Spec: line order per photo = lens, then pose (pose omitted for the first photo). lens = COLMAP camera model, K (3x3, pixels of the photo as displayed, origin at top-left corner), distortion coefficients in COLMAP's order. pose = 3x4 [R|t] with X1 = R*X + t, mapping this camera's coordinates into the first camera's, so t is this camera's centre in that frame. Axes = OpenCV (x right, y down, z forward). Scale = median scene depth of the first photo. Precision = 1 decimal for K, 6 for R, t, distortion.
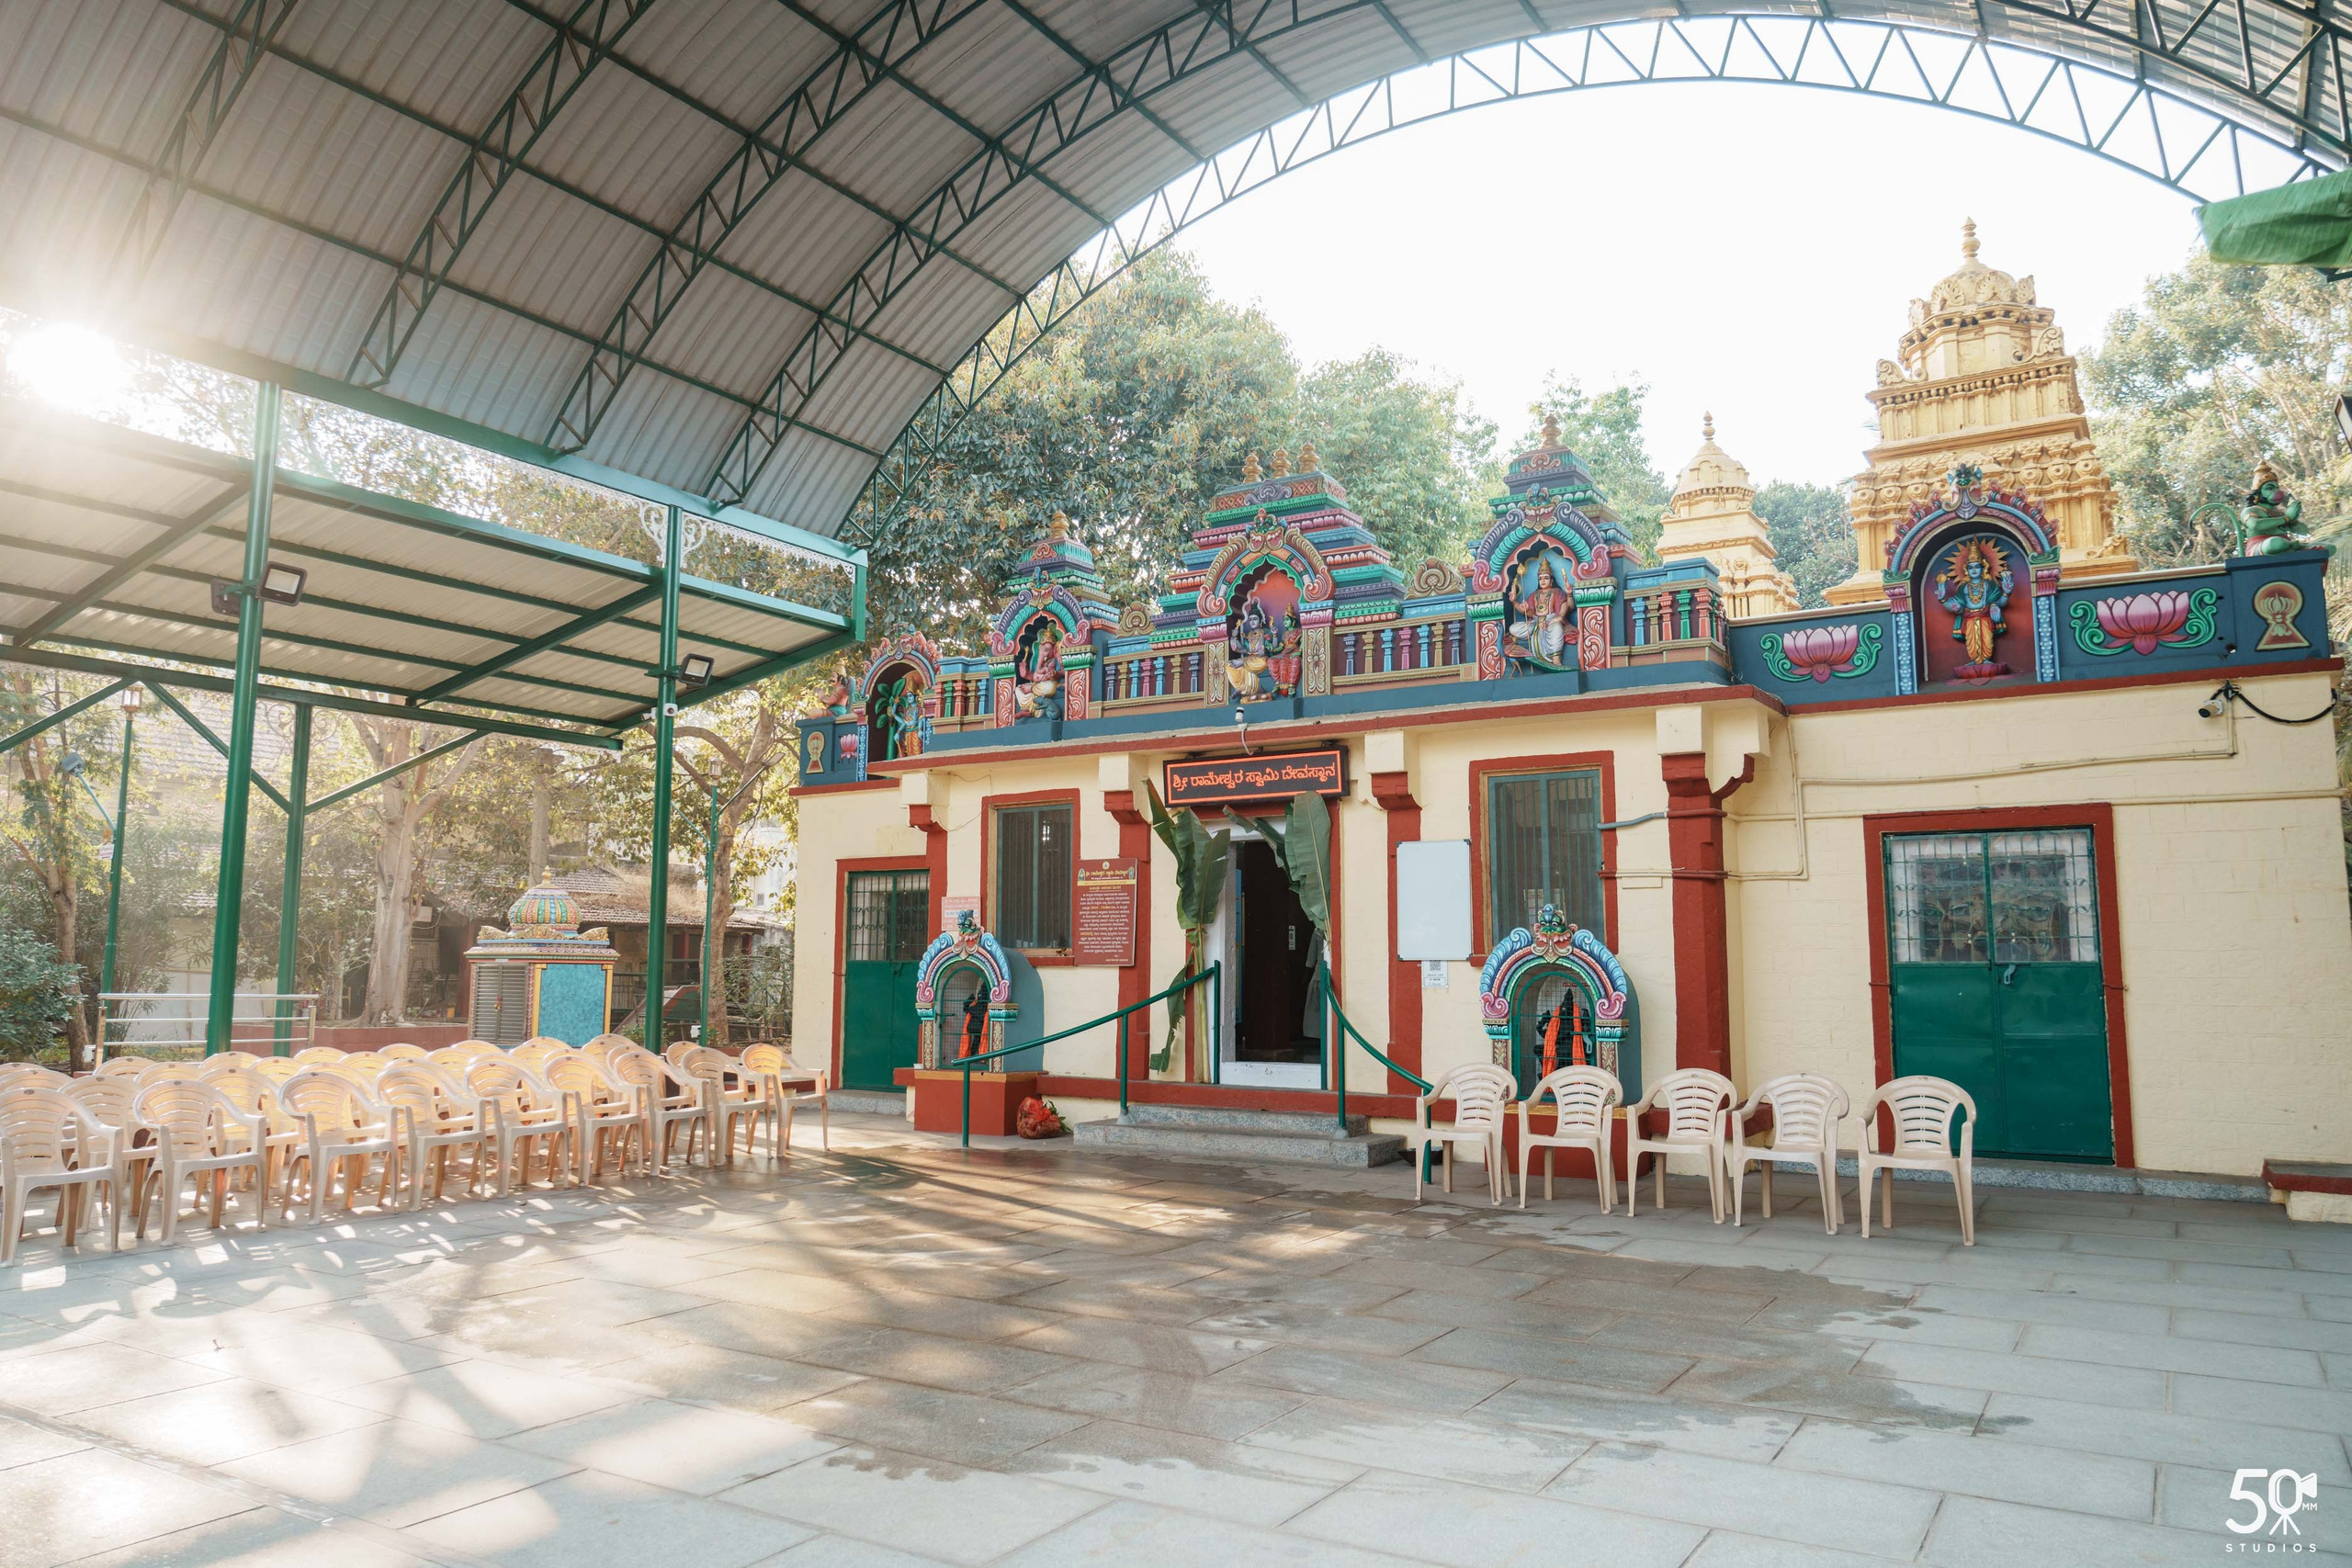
lens RADIAL K [[1608.5, 0, 1175.0], [0, 1608.5, 744.6], [0, 0, 1]] dist [0.001431, 0.007181]
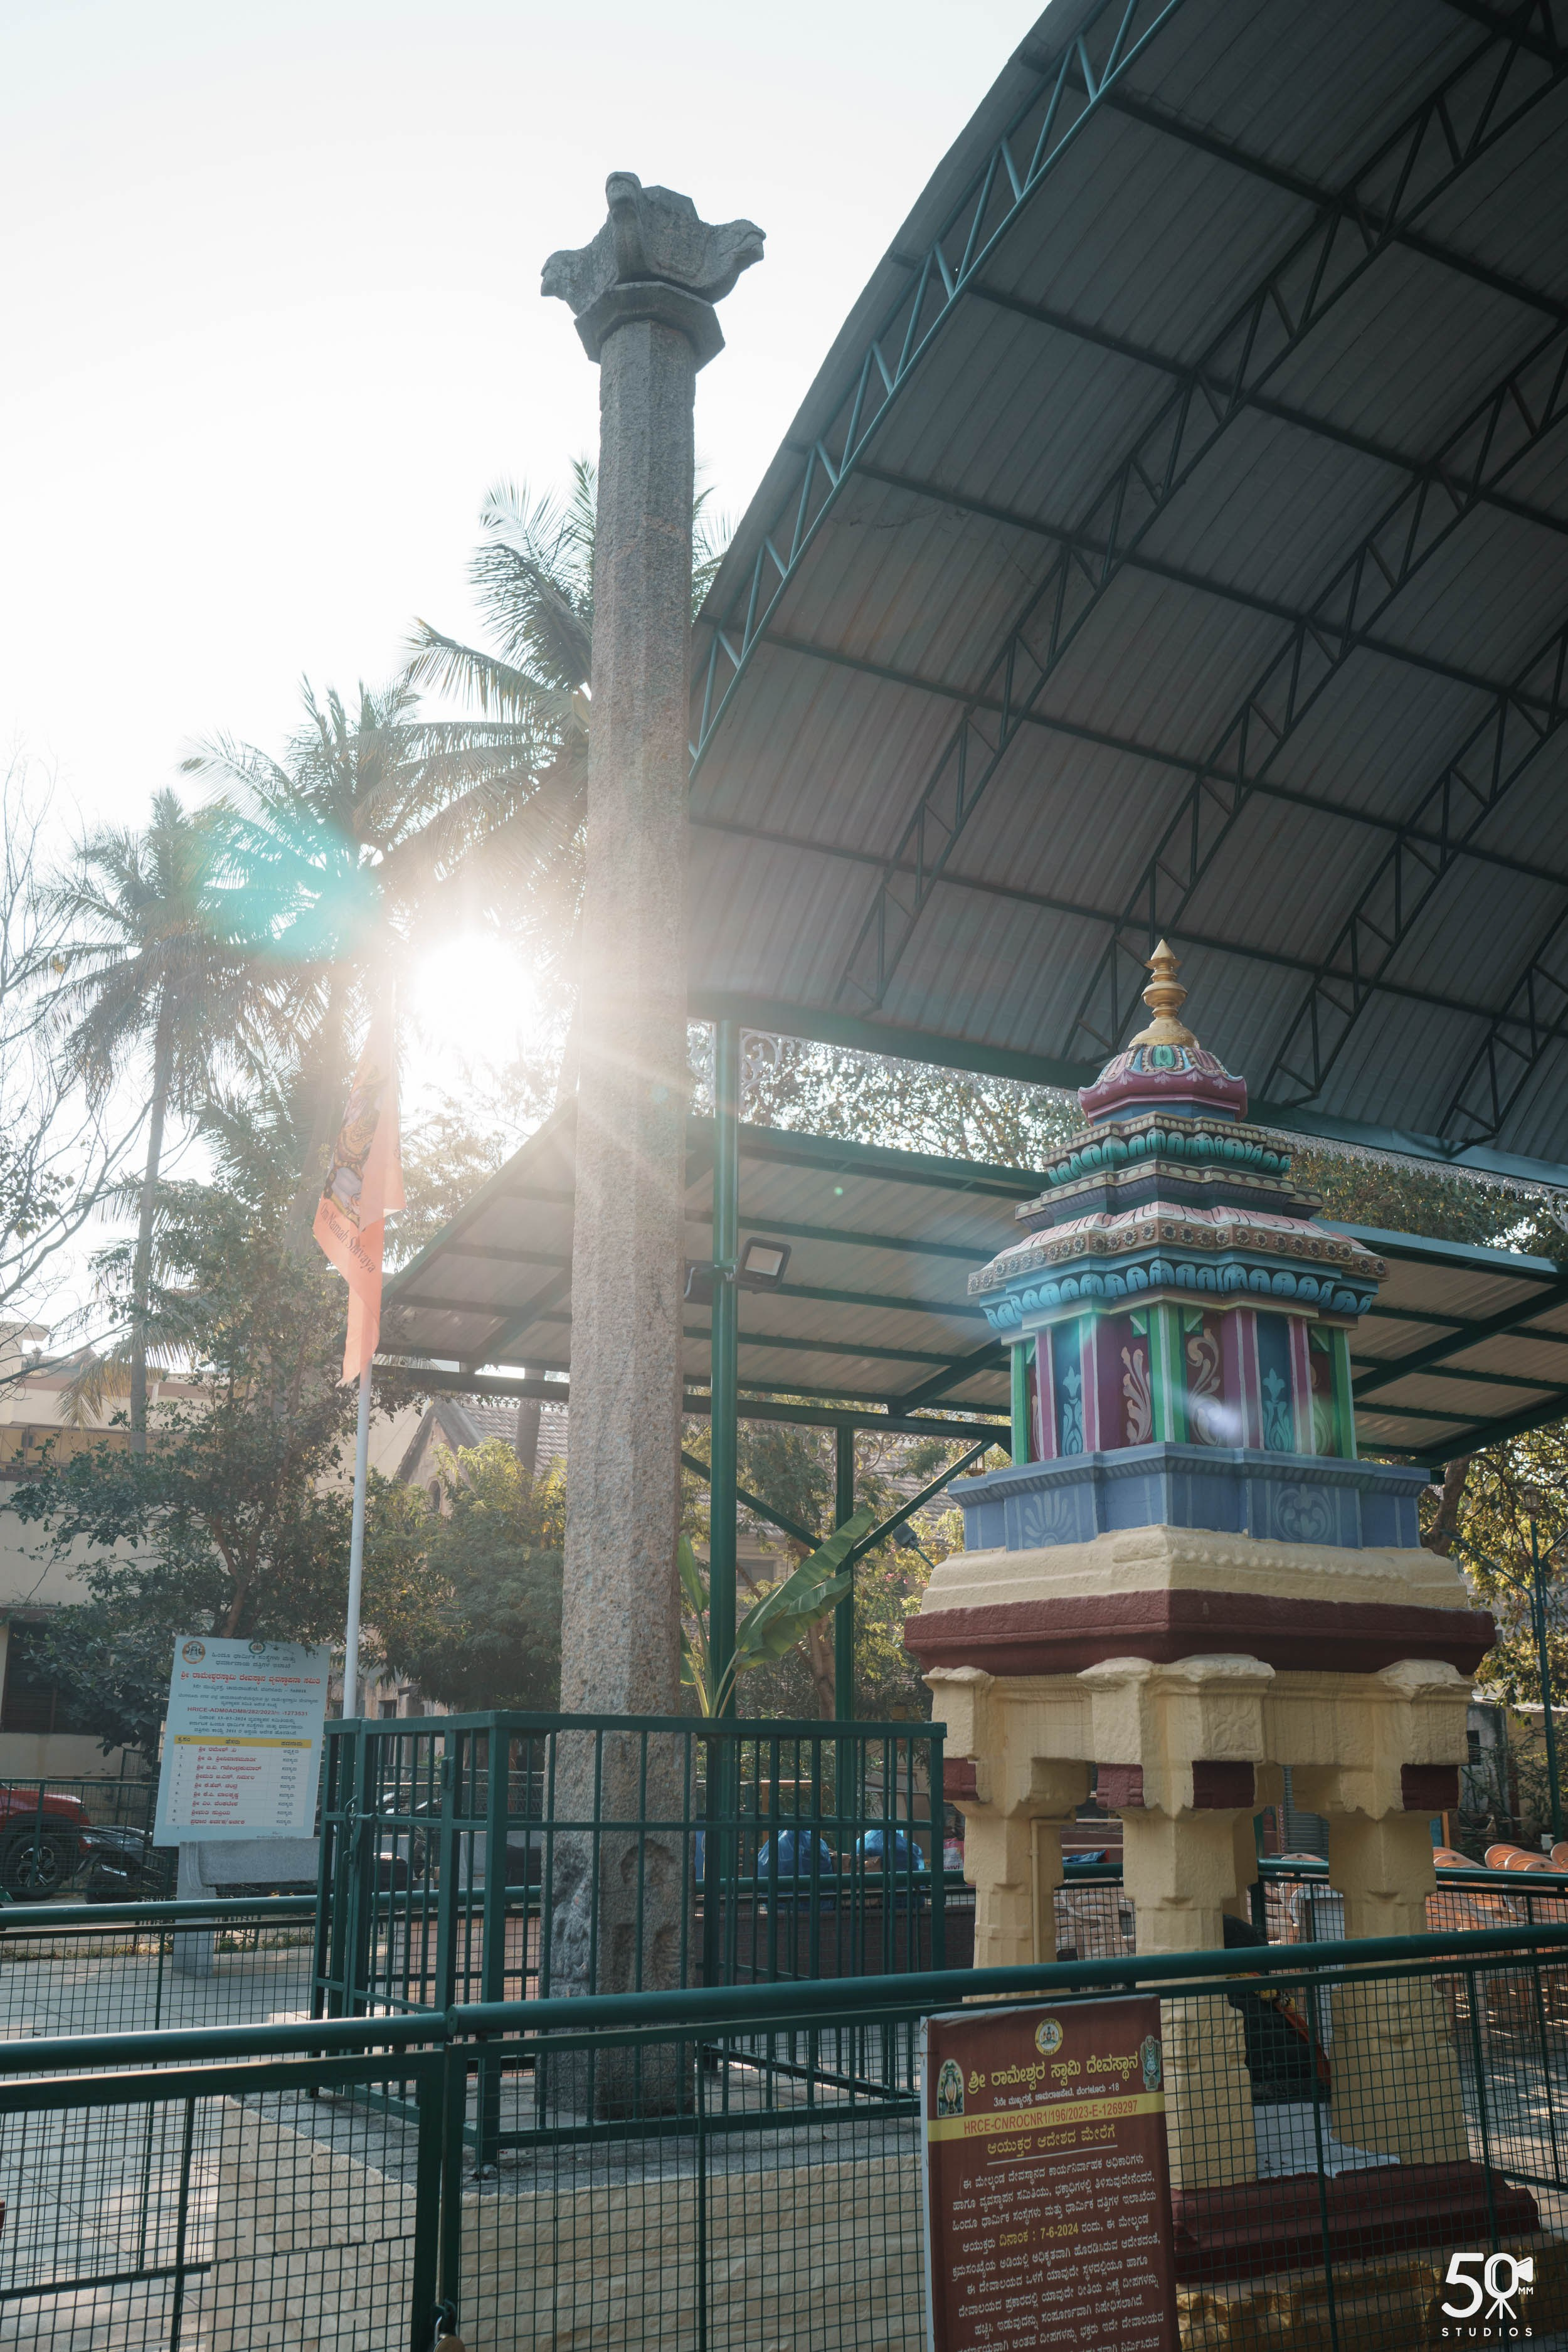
lens RADIAL K [[2497.1, 0, 846.9], [0, 2497.1, 1086.6], [0, 0, 1]] dist [0.072830, 0.000000]
pose [[0.929033, -0.109833, -0.353320, -0.130359], [0.063899, 0.988204, -0.139174, -0.029553], [0.364438, 0.106721, 0.925092, -0.214217]]
